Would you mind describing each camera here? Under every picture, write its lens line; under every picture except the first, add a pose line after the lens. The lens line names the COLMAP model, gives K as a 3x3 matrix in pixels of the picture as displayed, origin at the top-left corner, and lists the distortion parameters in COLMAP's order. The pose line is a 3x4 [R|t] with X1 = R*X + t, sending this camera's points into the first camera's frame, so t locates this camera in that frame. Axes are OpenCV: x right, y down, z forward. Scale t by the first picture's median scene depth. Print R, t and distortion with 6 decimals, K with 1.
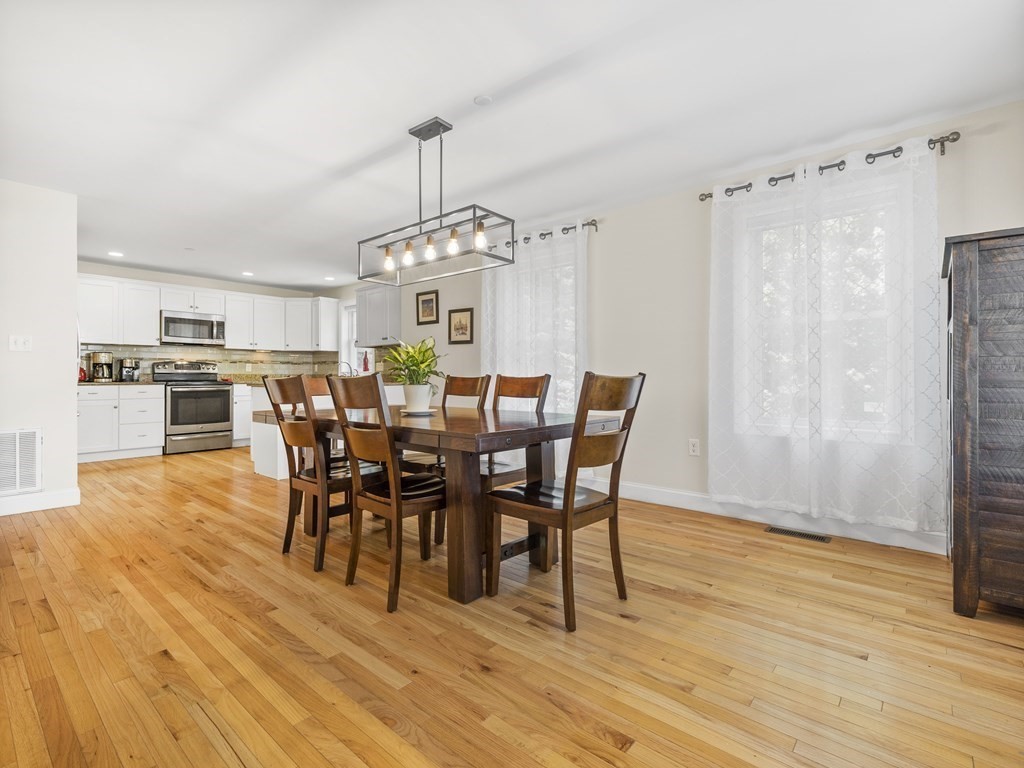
lens RADIAL K [[490.1, 0, 514.2], [0, 490.1, 371.3], [0, 0, 1]] dist [-0.002170, -0.000614]
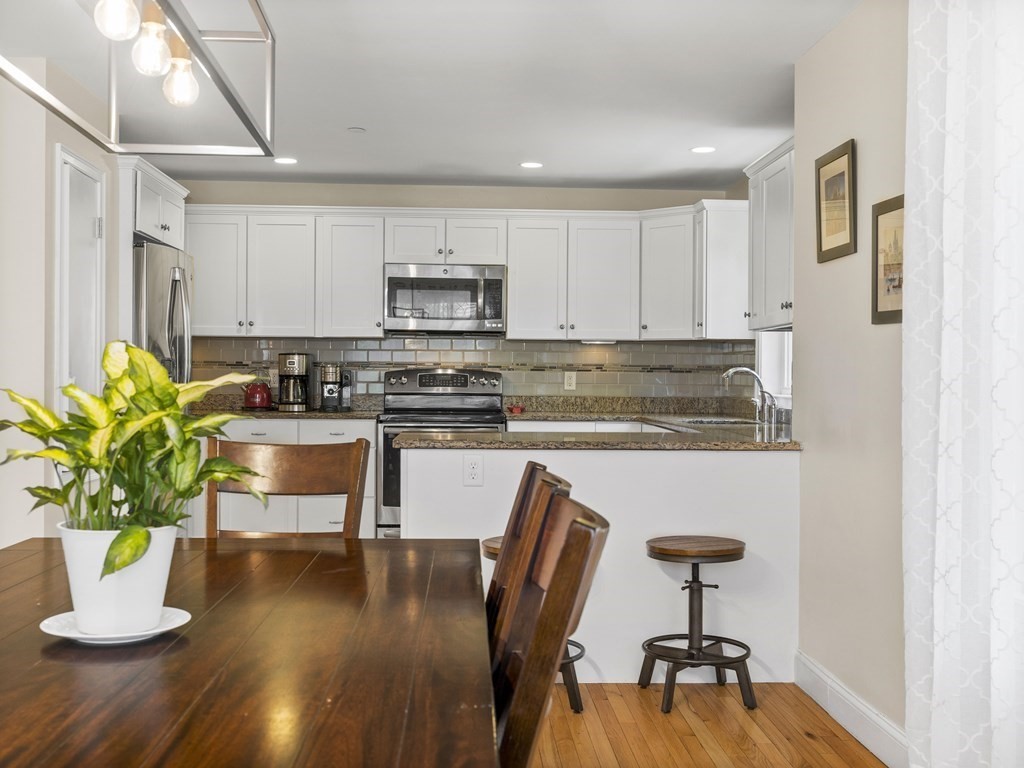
lens RADIAL K [[1124.9, 0, 512.0], [0, 1124.9, 384.0], [0, 0, 1]] dist [0.002967, 0.000003]
pose [[0.684894, 0.014061, -0.728507, 0.171388], [-0.001519, 0.999839, 0.017869, -0.026601], [0.728641, -0.011132, 0.684805, 0.331989]]
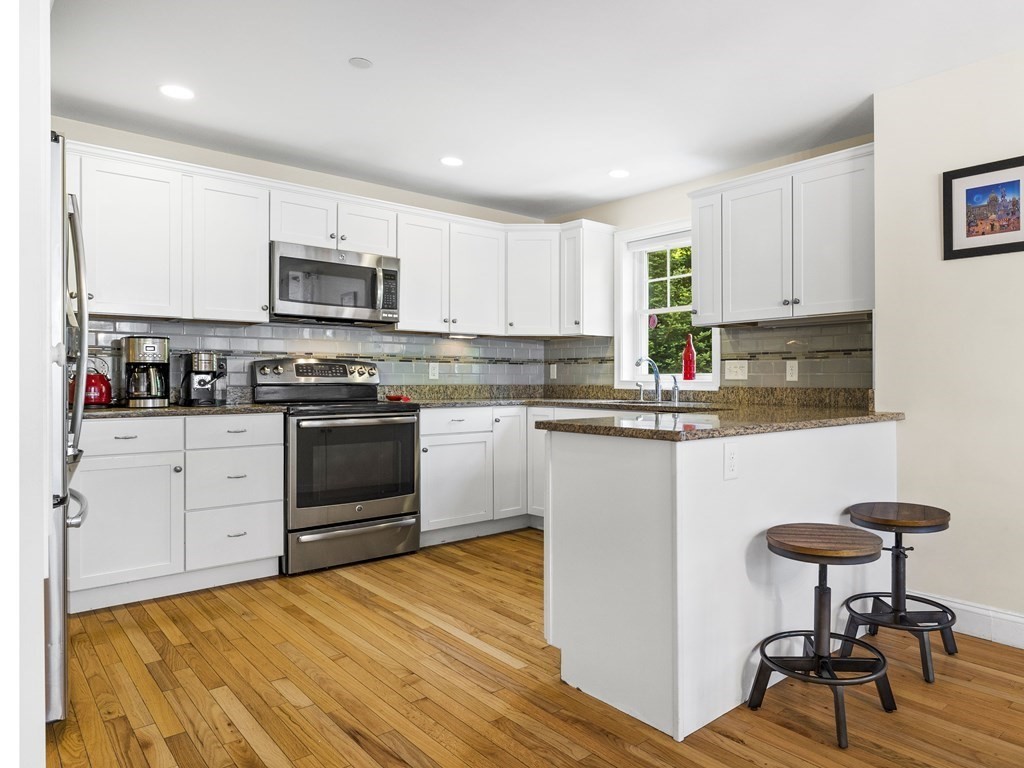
lens RADIAL K [[678.3, 0, 615.3], [0, 678.3, 375.9], [0, 0, 1]] dist [-0.000390, 0.001821]
pose [[0.995631, 0.001469, -0.093359, -0.358091], [-0.000861, 0.999978, 0.006554, -0.008817], [0.093367, -0.006445, 0.995611, 0.422683]]
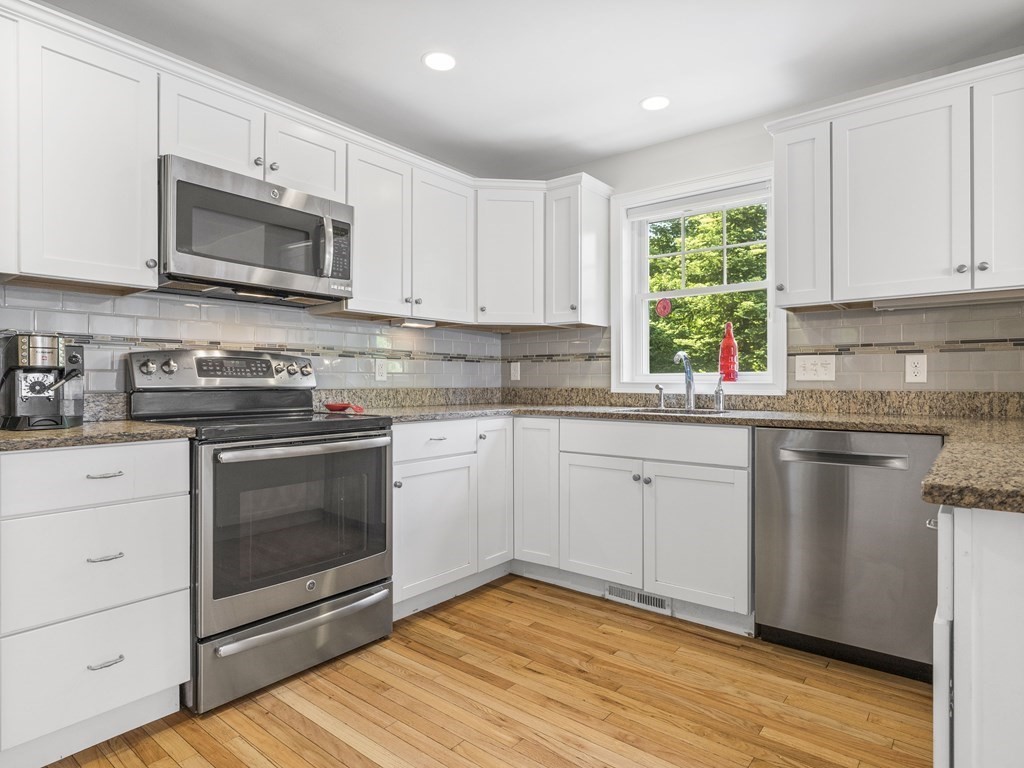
lens RADIAL K [[581.6, 0, 515.5], [0, 581.6, 378.8], [0, 0, 1]] dist [-0.001801, -0.000375]
pose [[0.999443, 0.000546, 0.033366, -0.538615], [-0.000803, 0.999970, 0.007691, -0.005425], [-0.033361, -0.007713, 0.999414, 0.673871]]
